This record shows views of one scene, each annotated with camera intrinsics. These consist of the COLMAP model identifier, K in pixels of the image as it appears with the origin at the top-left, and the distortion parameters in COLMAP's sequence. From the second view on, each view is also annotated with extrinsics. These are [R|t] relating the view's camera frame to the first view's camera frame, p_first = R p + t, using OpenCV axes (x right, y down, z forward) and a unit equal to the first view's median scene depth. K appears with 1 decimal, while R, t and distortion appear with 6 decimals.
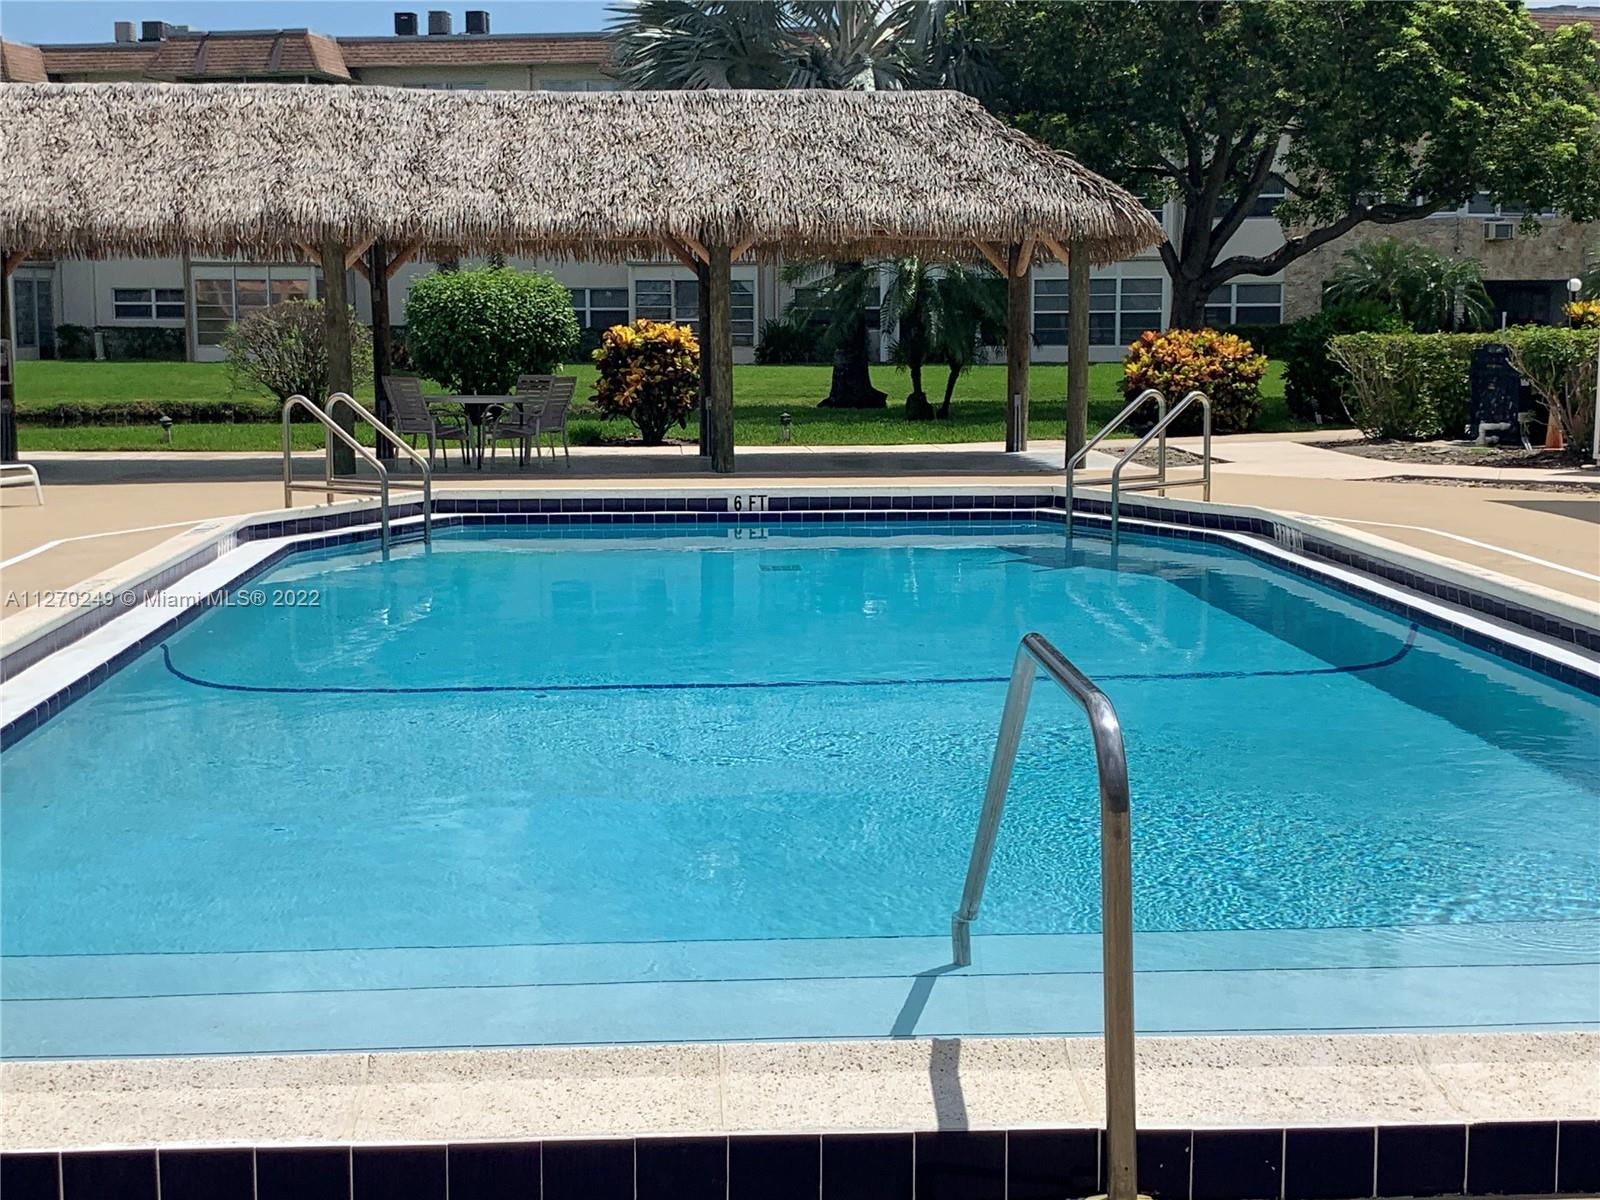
lens RADIAL K [[2236.6, 0, 799.3], [0, 2236.6, 599.8], [0, 0, 1]] dist [0.028580, 0.000000]
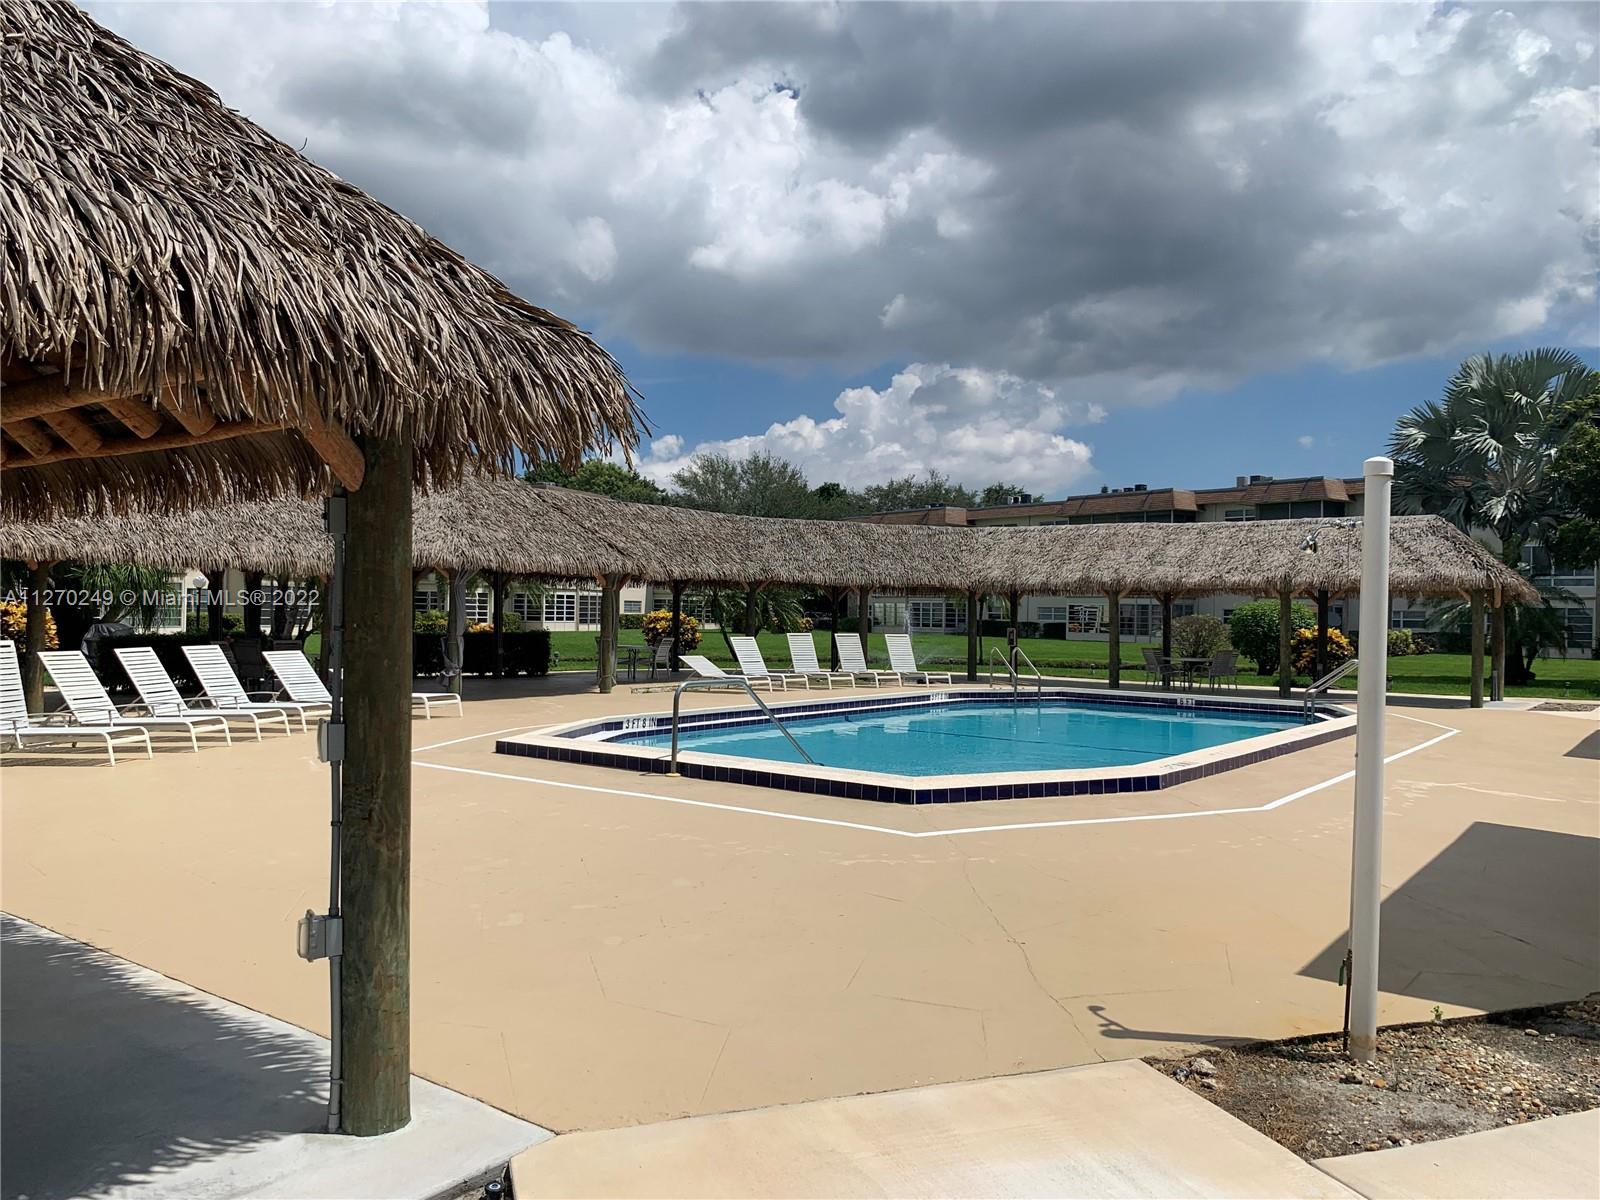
lens RADIAL K [[1228.4, 0, 799.2], [0, 1228.4, 603.3], [0, 0, 1]] dist [0.028696, -0.049338]
pose [[0.755173, 0.011130, -0.655432, 0.357124], [-0.103814, 0.989269, -0.102812, 0.020621], [0.647254, 0.145684, 0.748224, -0.166336]]
